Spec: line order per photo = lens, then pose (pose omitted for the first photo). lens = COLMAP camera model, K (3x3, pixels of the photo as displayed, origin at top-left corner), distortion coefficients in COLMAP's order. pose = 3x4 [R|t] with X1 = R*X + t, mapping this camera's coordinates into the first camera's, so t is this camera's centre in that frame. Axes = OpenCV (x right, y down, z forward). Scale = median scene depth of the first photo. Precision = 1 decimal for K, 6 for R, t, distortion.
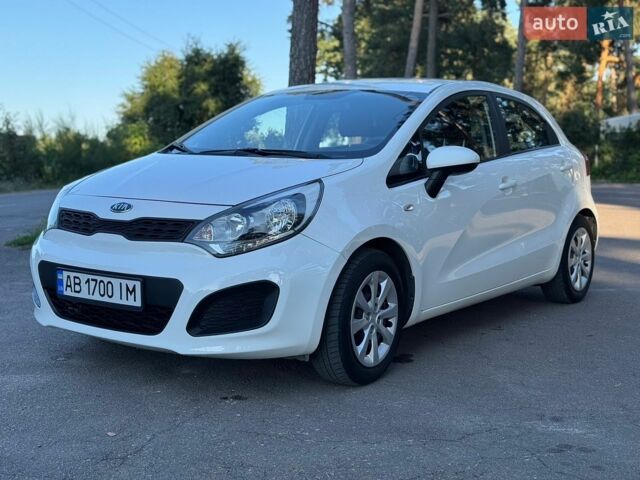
lens RADIAL K [[902.3, 0, 320.0], [0, 902.3, 240.0], [0, 0, 1]] dist [0.132799, 0.001343]
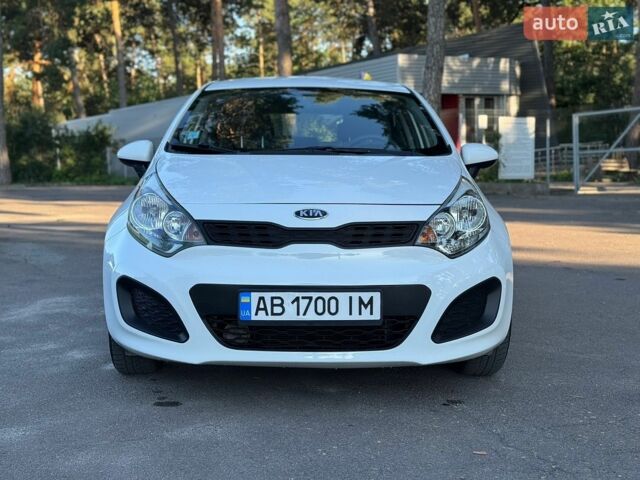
lens RADIAL K [[902.3, 0, 320.0], [0, 902.3, 240.0], [0, 0, 1]] dist [0.132799, 0.001343]
pose [[0.798275, -0.070935, 0.598101, -0.751632], [0.073376, 0.997097, 0.020322, -0.028019], [-0.597806, 0.027664, 0.801163, 0.293570]]
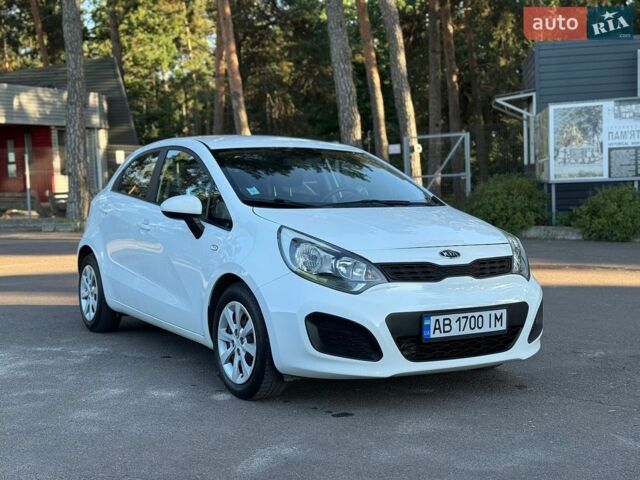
lens RADIAL K [[902.3, 0, 320.0], [0, 902.3, 240.0], [0, 0, 1]] dist [0.132799, 0.001343]
pose [[0.393324, -0.076313, 0.916227, -1.368519], [0.106084, 0.993660, 0.037222, -0.116239], [-0.913259, 0.082557, 0.398926, 0.697170]]
